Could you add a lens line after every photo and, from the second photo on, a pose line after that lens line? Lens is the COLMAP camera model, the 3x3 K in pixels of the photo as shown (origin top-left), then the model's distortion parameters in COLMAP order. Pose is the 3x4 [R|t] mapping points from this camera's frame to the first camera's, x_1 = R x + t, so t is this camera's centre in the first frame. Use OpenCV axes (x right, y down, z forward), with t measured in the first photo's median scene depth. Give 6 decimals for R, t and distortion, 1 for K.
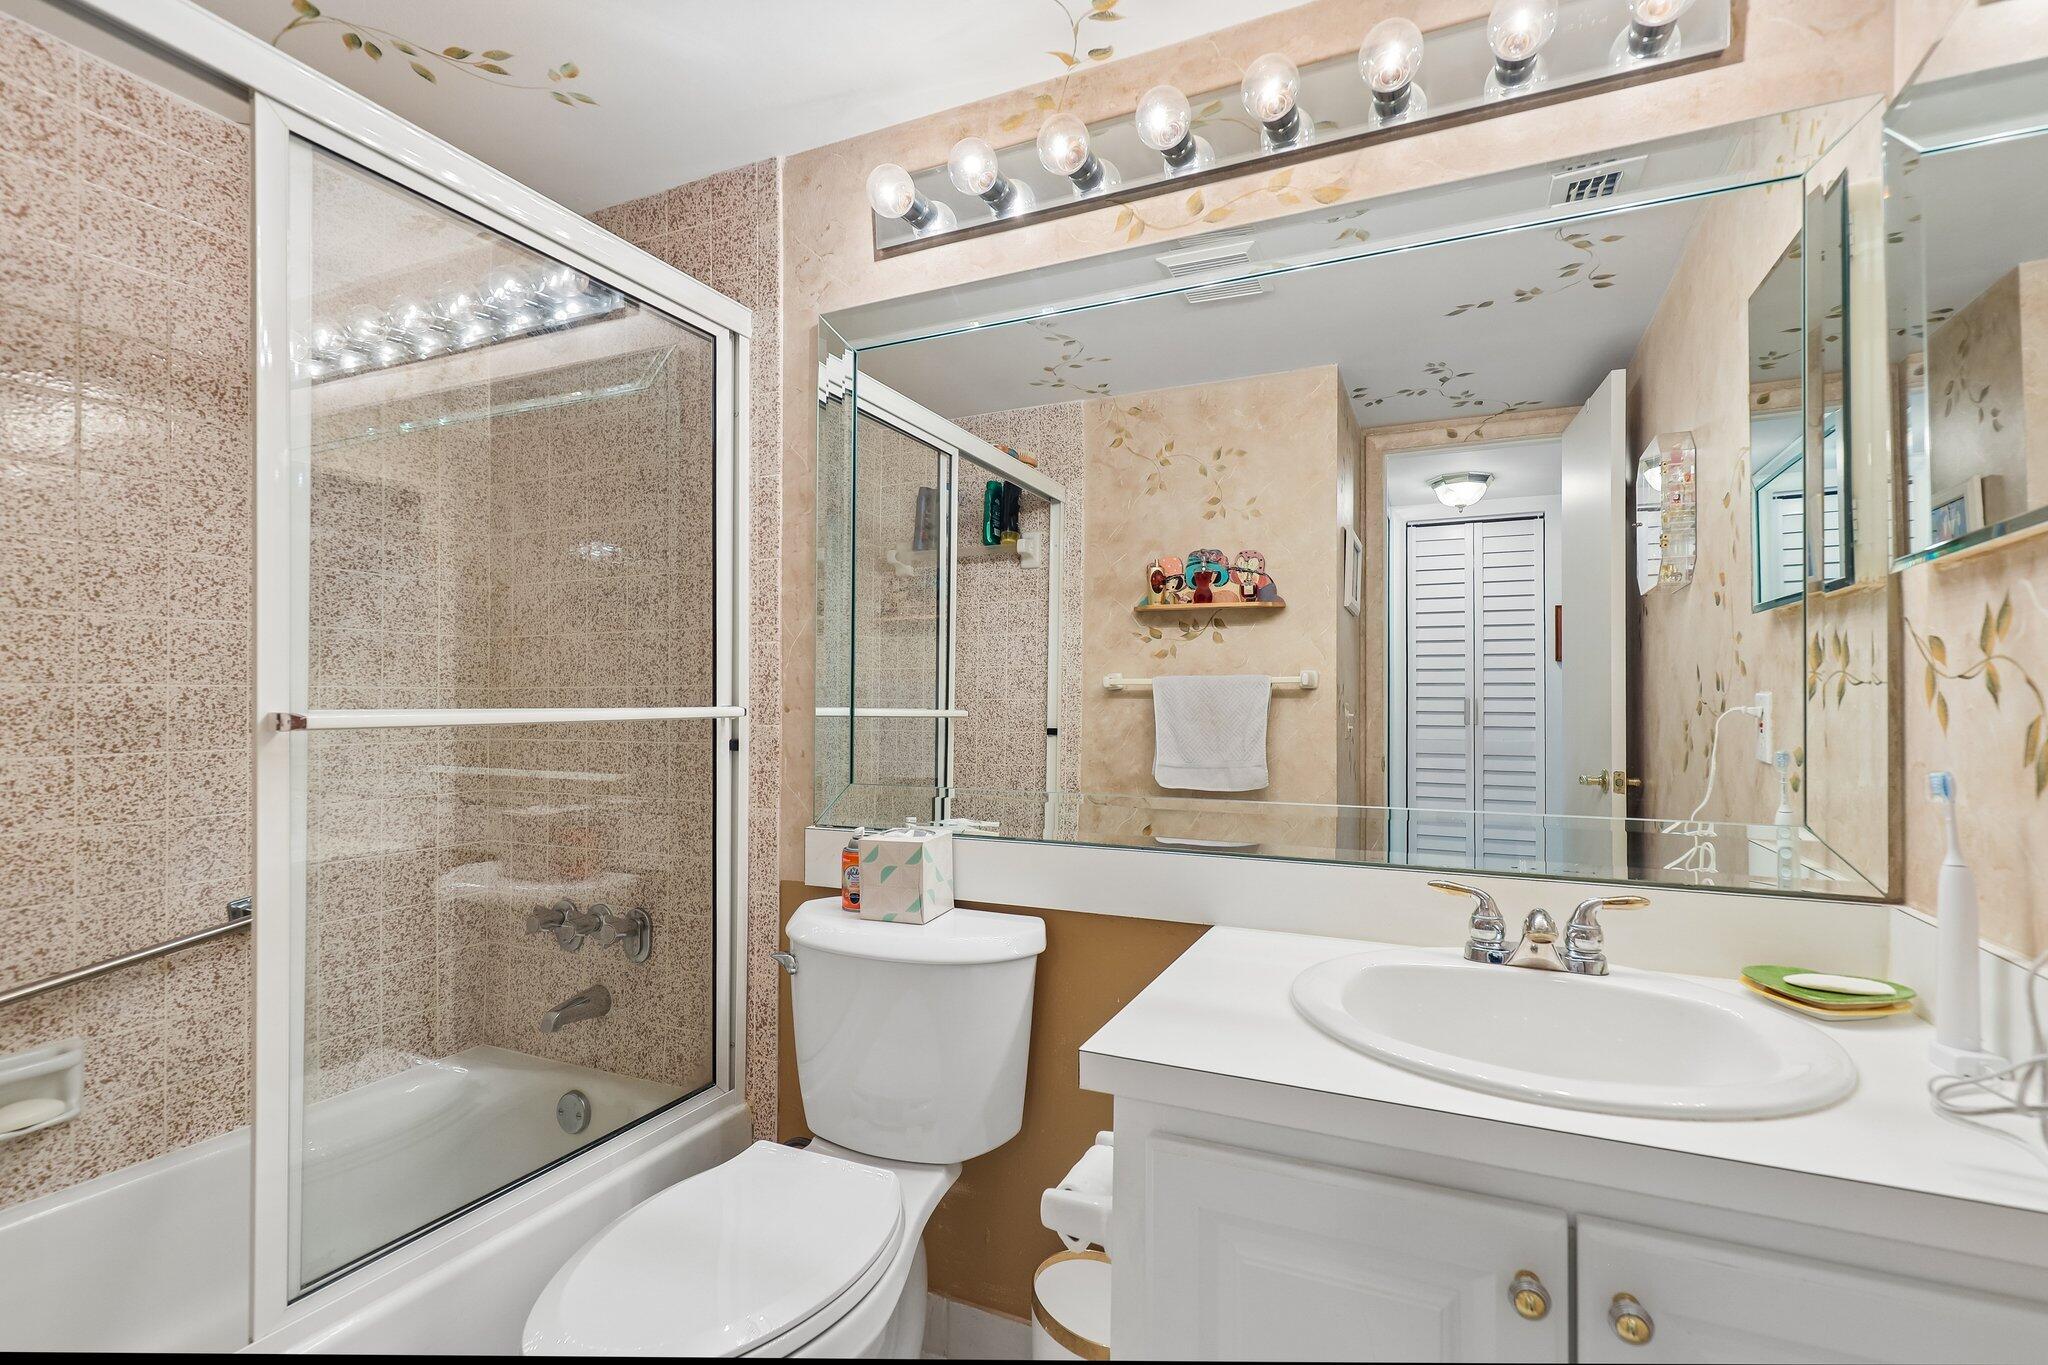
lens RADIAL K [[918.0, 0, 1032.9], [0, 918.0, 681.6], [0, 0, 1]] dist [-0.003451, 0.003969]
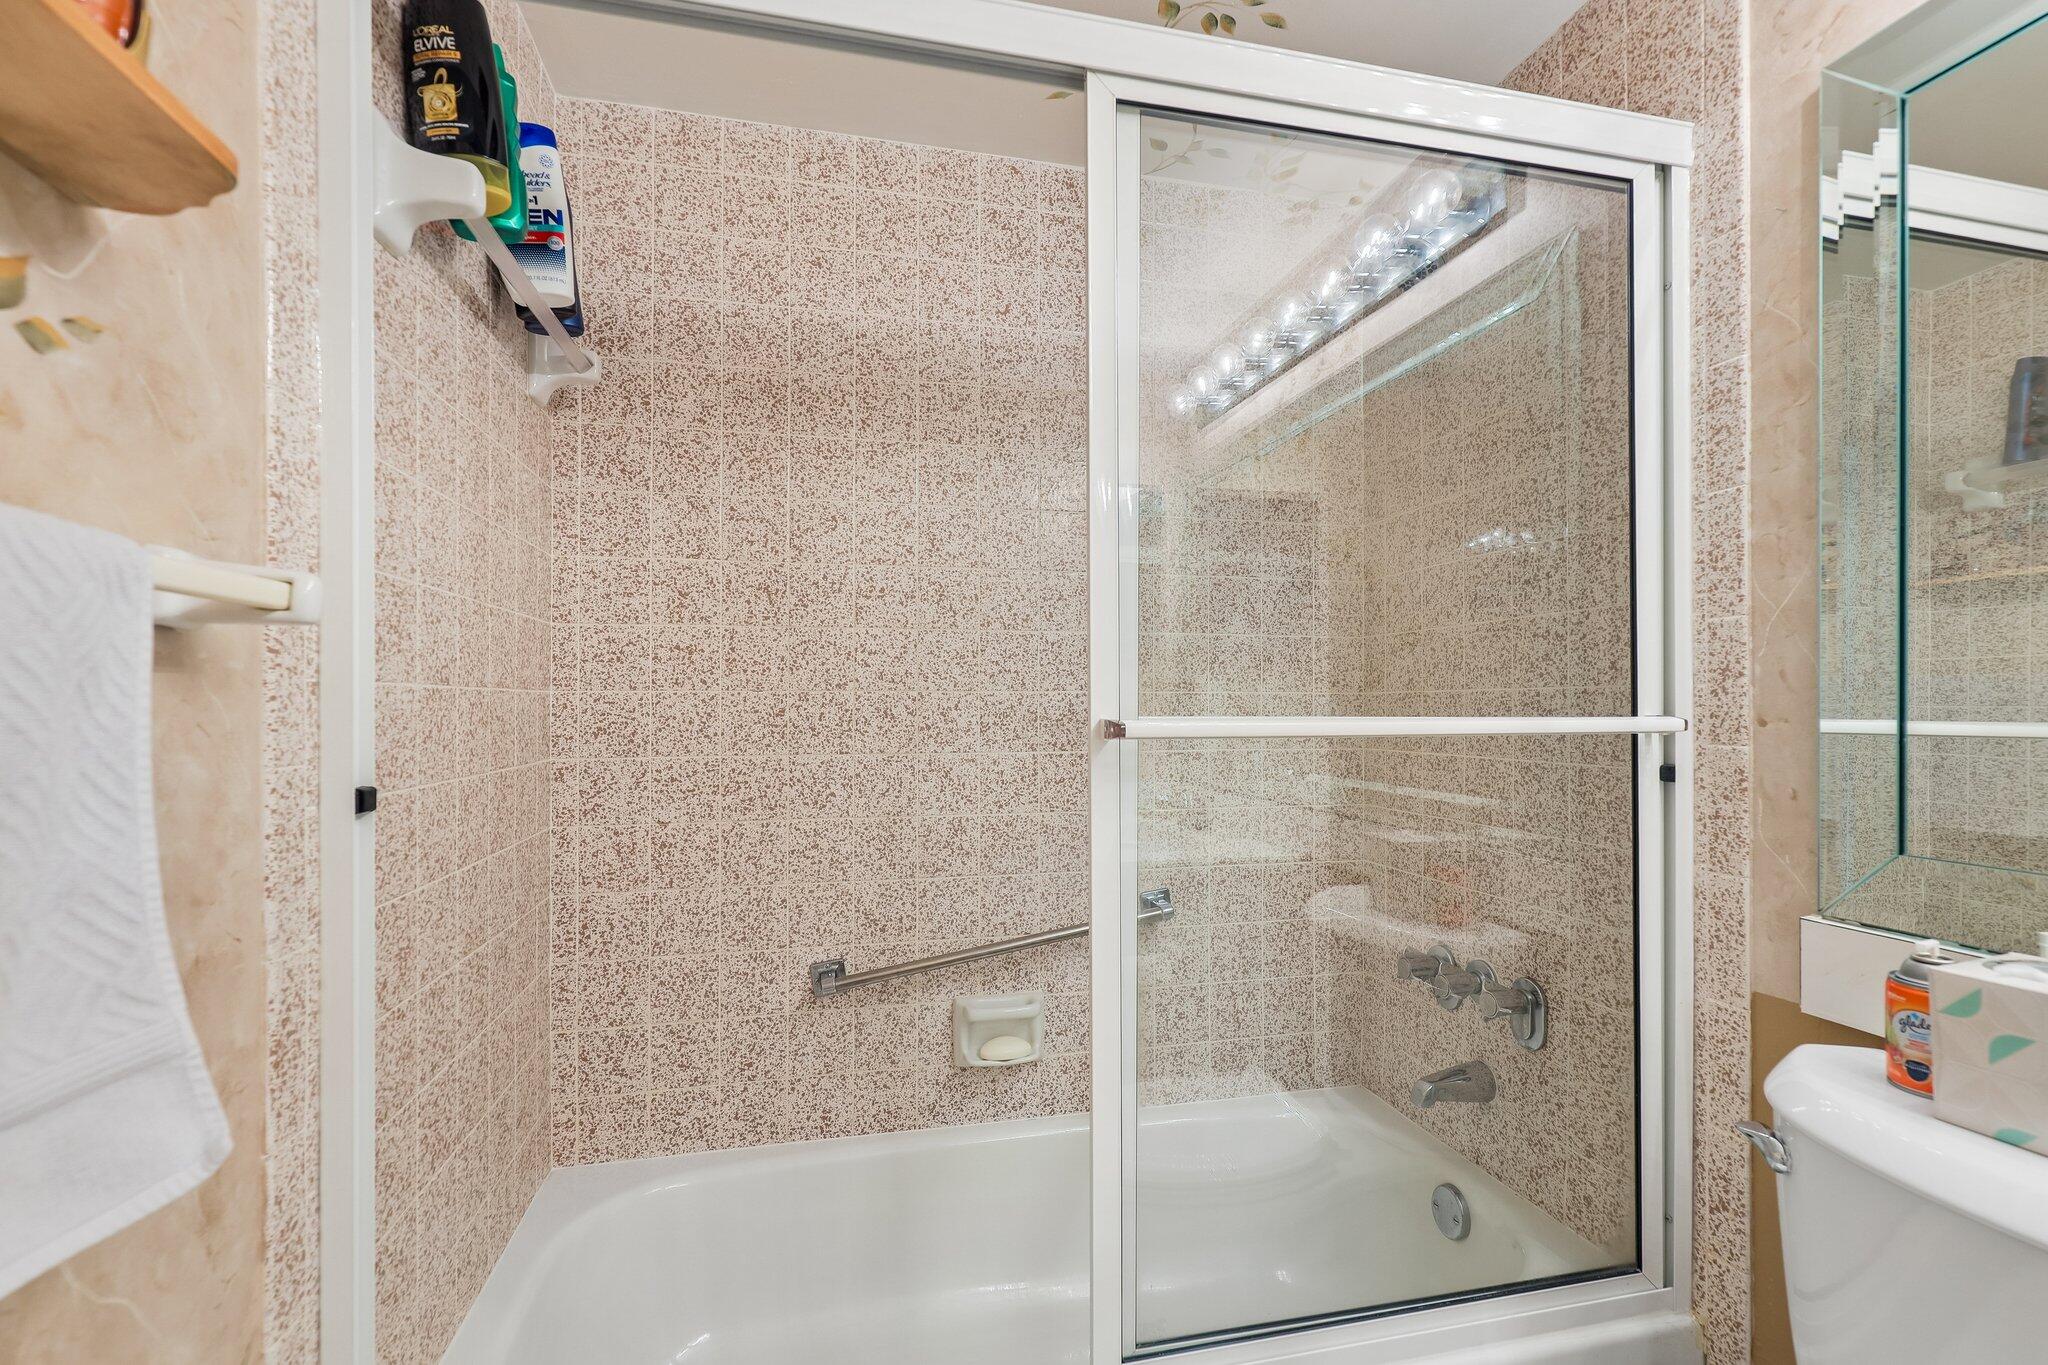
lens RADIAL K [[918.0, 0, 1065.2], [0, 918.0, 699.4], [0, 0, 1]] dist [-0.003451, 0.003969]
pose [[0.614155, -0.004404, -0.789173, -0.064427], [0.014066, 0.999887, 0.005366, 0.004757], [0.789060, -0.014396, 0.614147, 0.234229]]
